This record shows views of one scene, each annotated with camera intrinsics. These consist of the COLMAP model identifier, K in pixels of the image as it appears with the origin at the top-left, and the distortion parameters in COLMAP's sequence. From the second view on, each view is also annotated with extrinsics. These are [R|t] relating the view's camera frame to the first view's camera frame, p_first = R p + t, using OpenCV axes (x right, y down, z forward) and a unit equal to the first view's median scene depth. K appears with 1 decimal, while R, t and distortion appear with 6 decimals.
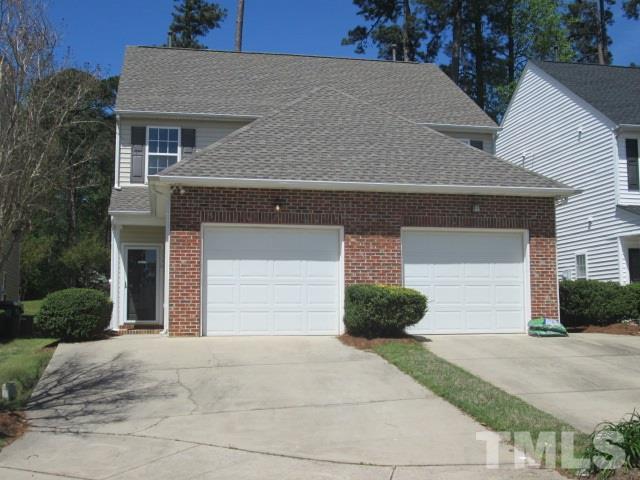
lens RADIAL K [[784.8, 0, 320.4], [0, 784.8, 241.2], [0, 0, 1]] dist [-0.105085, 0.000000]
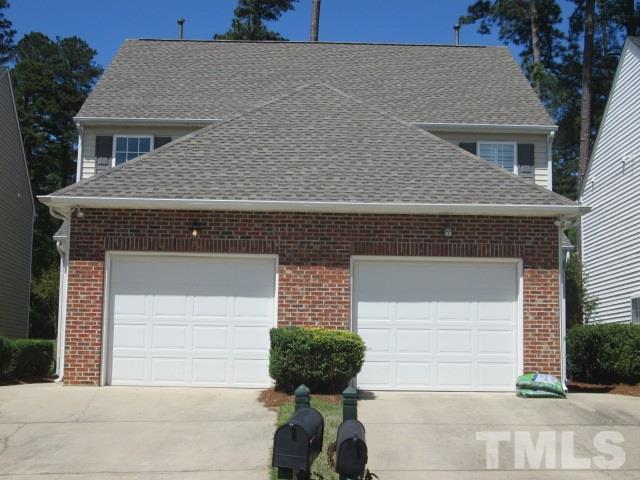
lens RADIAL K [[976.8, 0, 319.9], [0, 976.8, 239.2], [0, 0, 1]] dist [-0.091522, 0.000000]
pose [[0.984038, -0.003322, -0.177927, 0.251143], [-0.002064, 0.999545, -0.030076, -0.004898], [0.177946, 0.029963, 0.983584, 0.007369]]
